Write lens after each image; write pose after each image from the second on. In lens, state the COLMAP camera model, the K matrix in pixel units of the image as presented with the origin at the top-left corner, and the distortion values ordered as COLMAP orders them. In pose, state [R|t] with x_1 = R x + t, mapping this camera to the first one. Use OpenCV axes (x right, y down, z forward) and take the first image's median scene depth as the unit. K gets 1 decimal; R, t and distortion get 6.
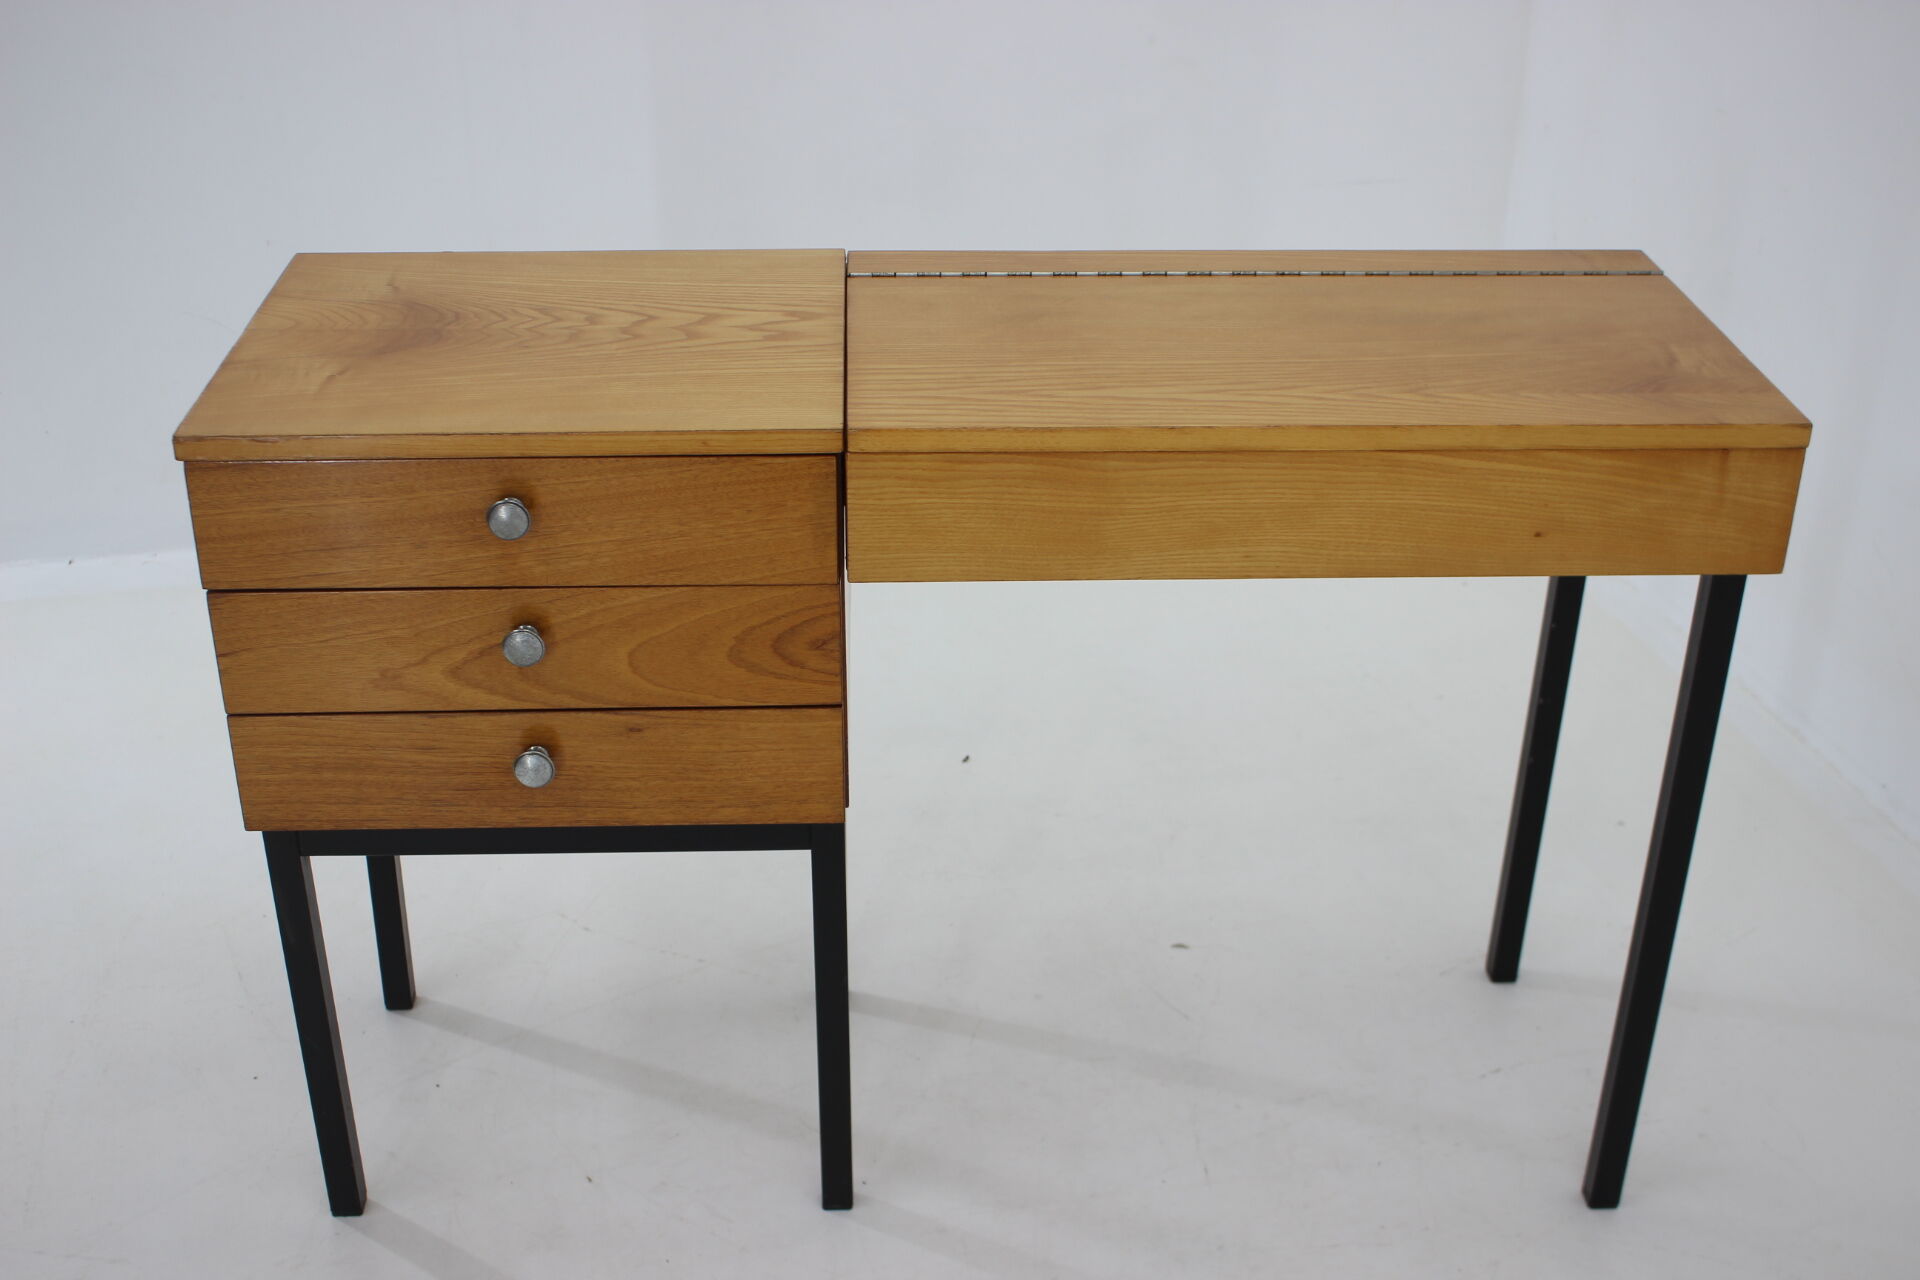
lens RADIAL K [[2308.6, 0, 959.4], [0, 2308.6, 650.7], [0, 0, 1]] dist [-0.084047, 0.000000]
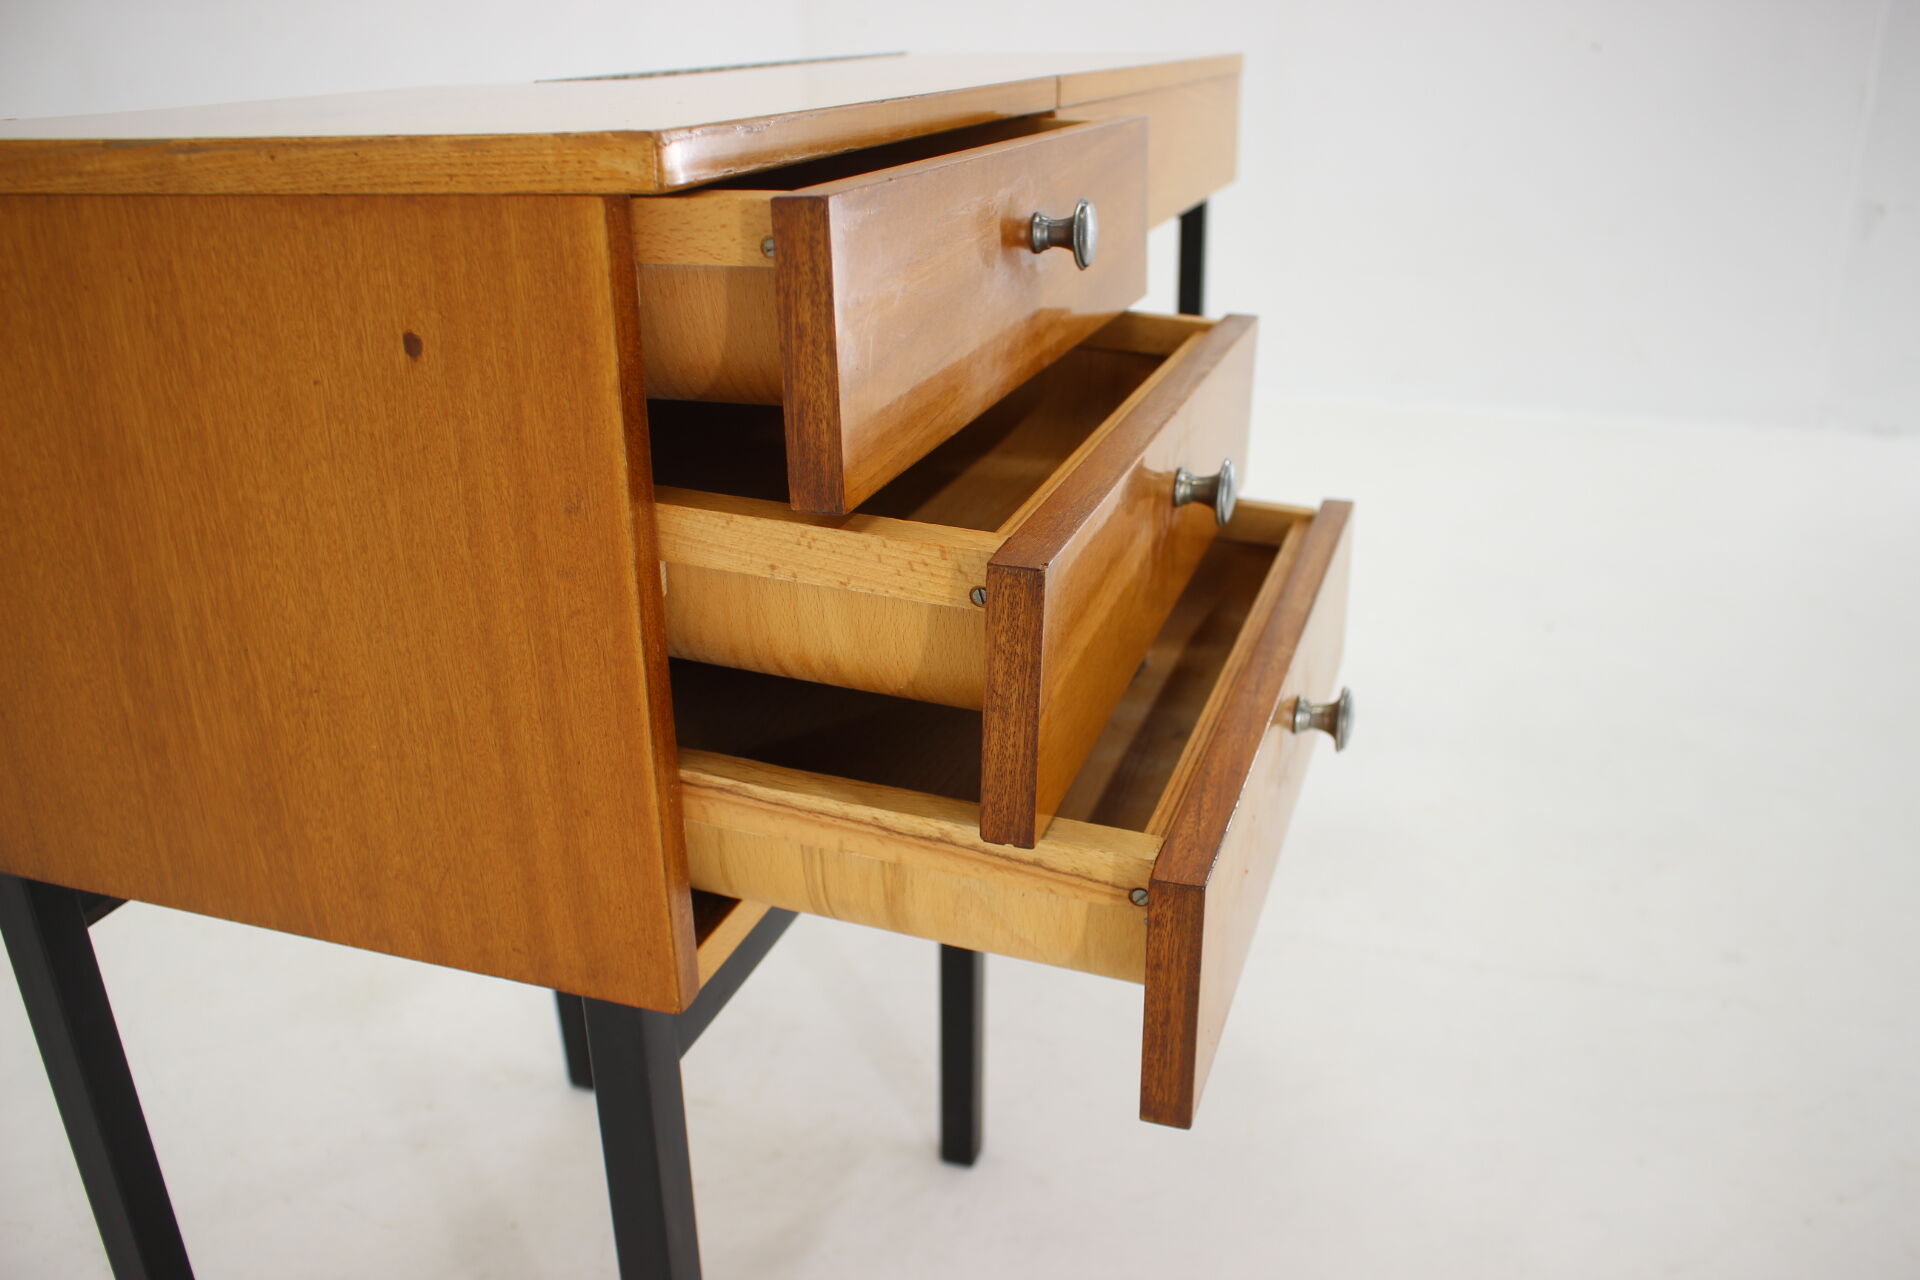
lens RADIAL K [[1602.1, 0, 966.5], [0, 1602.1, 639.2], [0, 0, 1]] dist [-0.144790, 0.109850]
pose [[0.345947, -0.354148, 0.868849, -0.572020], [0.449106, 0.875556, 0.178062, -0.033311], [-0.823787, 0.328605, 0.461946, 0.783977]]
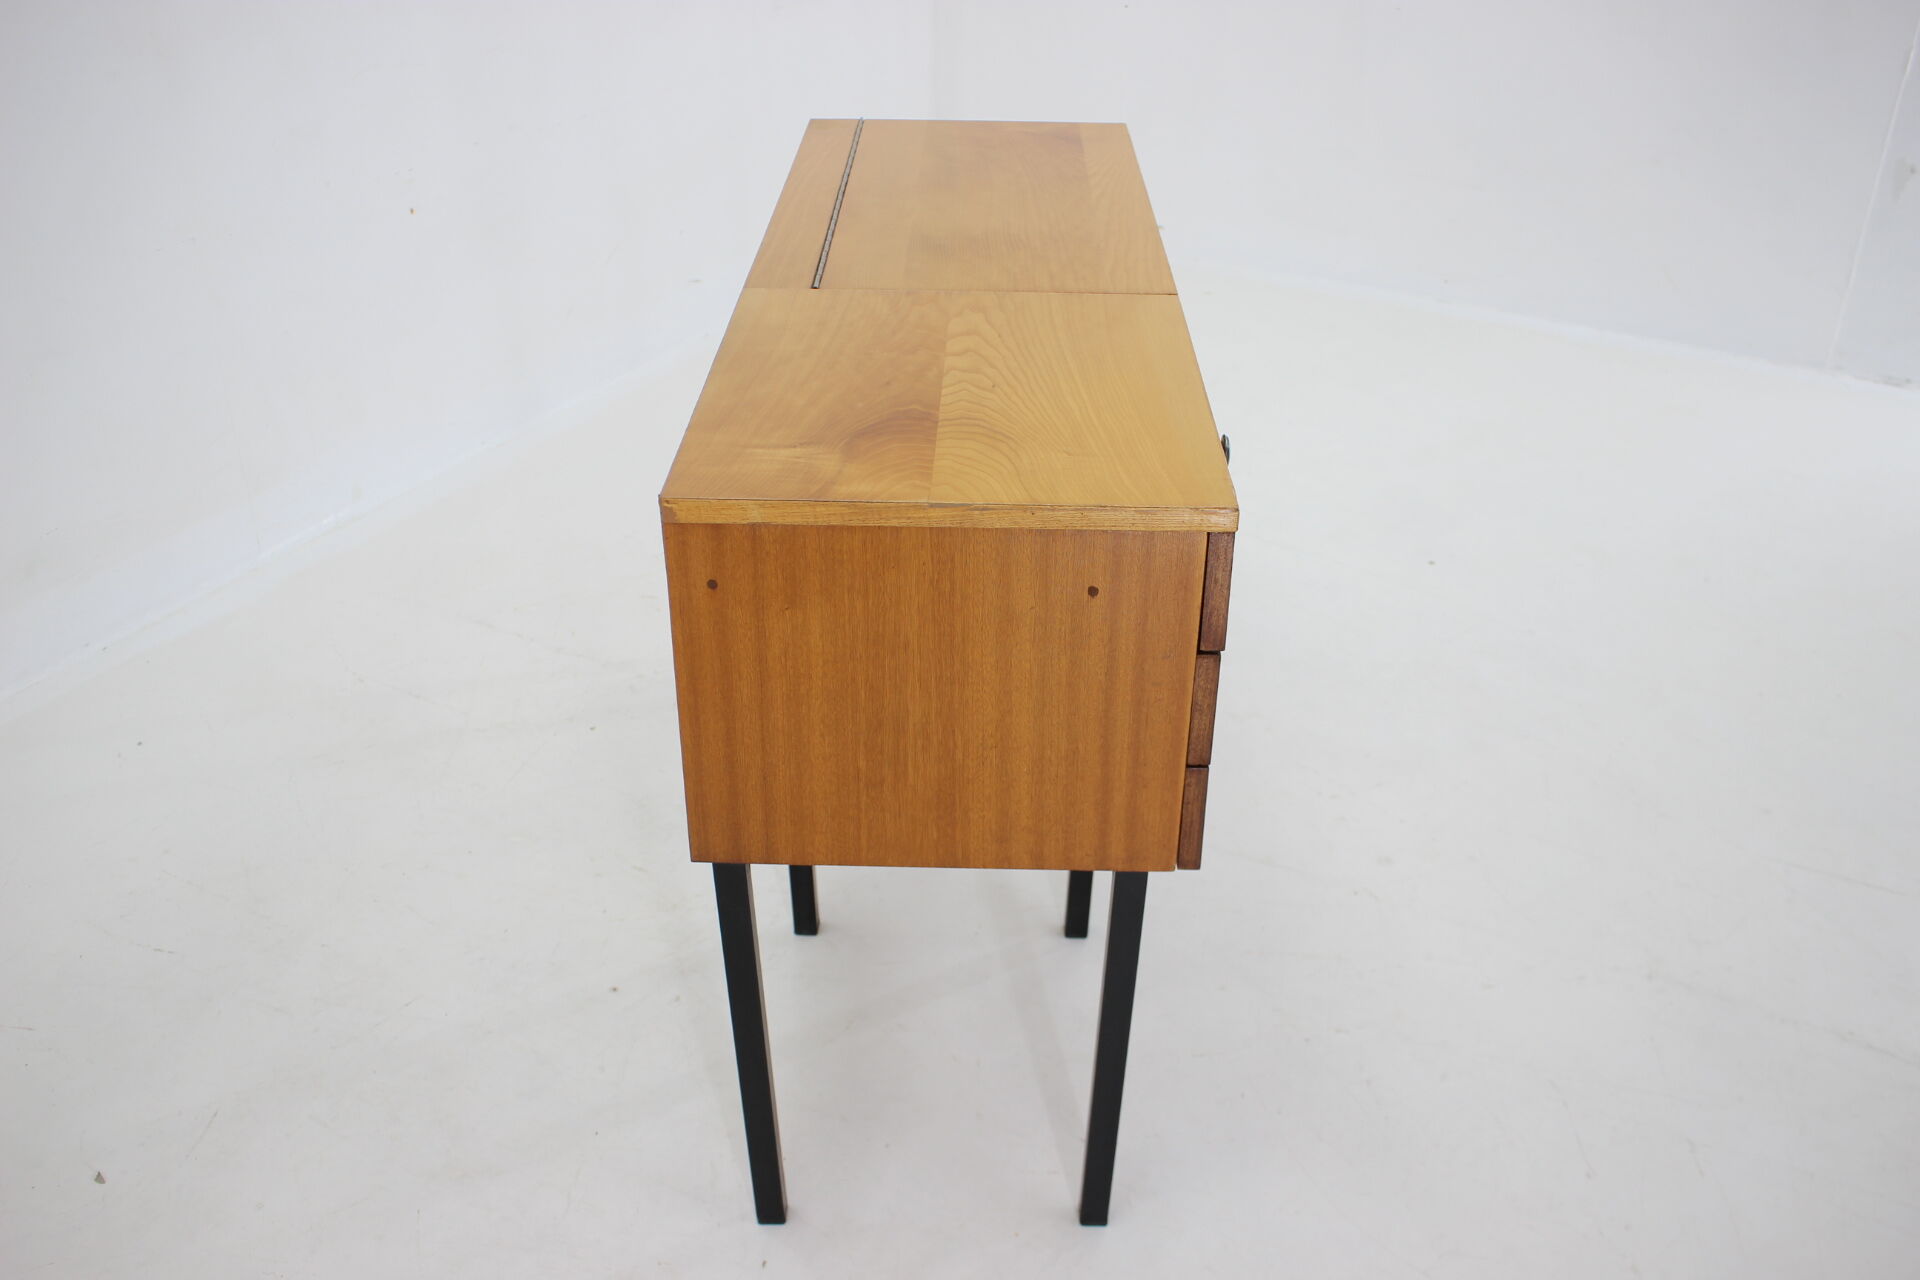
lens RADIAL K [[1708.9, 0, 959.9], [0, 1708.9, 642.9], [0, 0, 1]] dist [-0.129155, 0.048967]
pose [[0.055924, -0.488935, 0.870526, -0.963405], [0.455034, 0.788559, 0.413665, -0.384506], [-0.888716, 0.372985, 0.266581, 0.862469]]
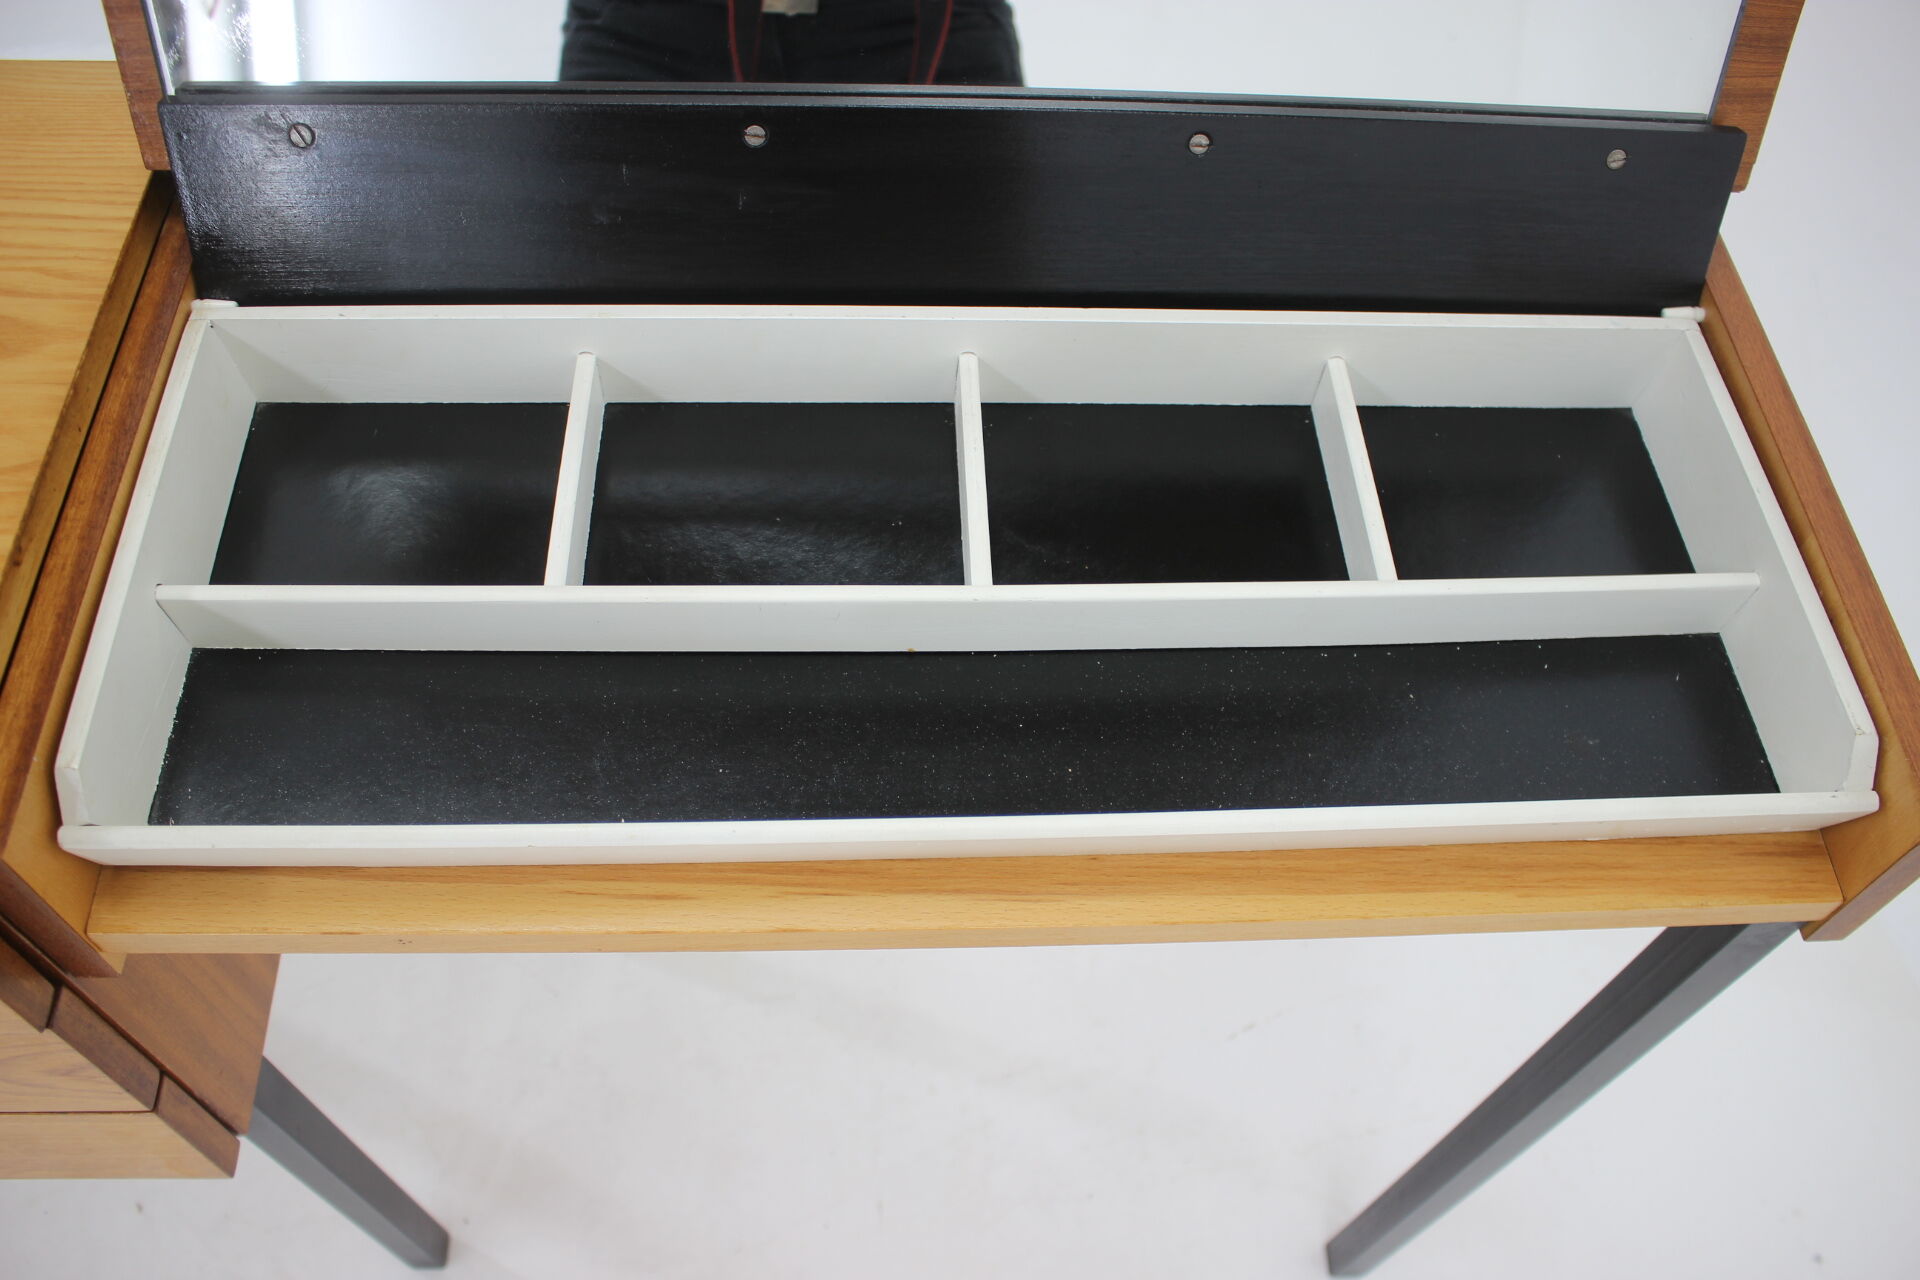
lens RADIAL K [[1602.1, 0, 971.8], [0, 1602.1, 674.8], [0, 0, 1]] dist [-0.144790, 0.109850]
pose [[0.998866, 0.019802, 0.043302, 0.133427], [-0.038611, 0.869031, 0.493249, -0.267612], [-0.027864, -0.494361, 0.868810, 0.712534]]
